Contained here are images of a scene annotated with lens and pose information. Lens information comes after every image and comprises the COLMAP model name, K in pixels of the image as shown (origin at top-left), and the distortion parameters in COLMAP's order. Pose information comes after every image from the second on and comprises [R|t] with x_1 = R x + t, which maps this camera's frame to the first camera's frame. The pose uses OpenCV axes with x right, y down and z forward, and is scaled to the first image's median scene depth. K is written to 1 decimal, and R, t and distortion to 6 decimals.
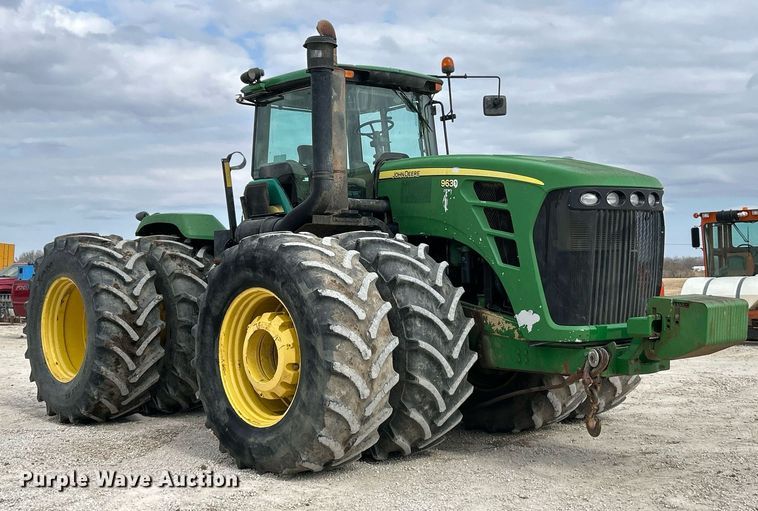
lens RADIAL K [[1083.8, 0, 379.4], [0, 1083.8, 252.3], [0, 0, 1]] dist [0.139449, 0.000000]
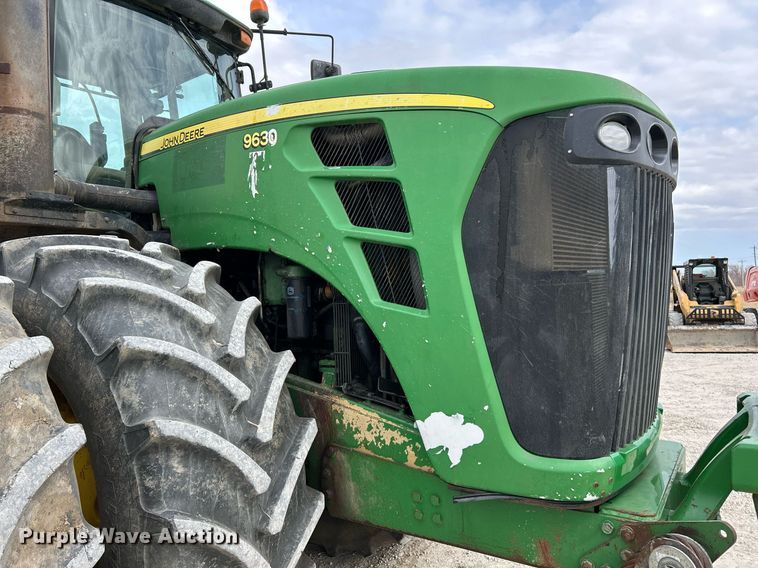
lens RADIAL K [[623.8, 0, 386.8], [0, 623.8, 266.5], [0, 0, 1]] dist [0.050248, -0.011644]
pose [[0.969342, -0.008952, 0.245554, 0.051905], [0.014042, 0.999721, -0.018989, 0.000942], [-0.245316, 0.021855, 0.969197, 0.740610]]
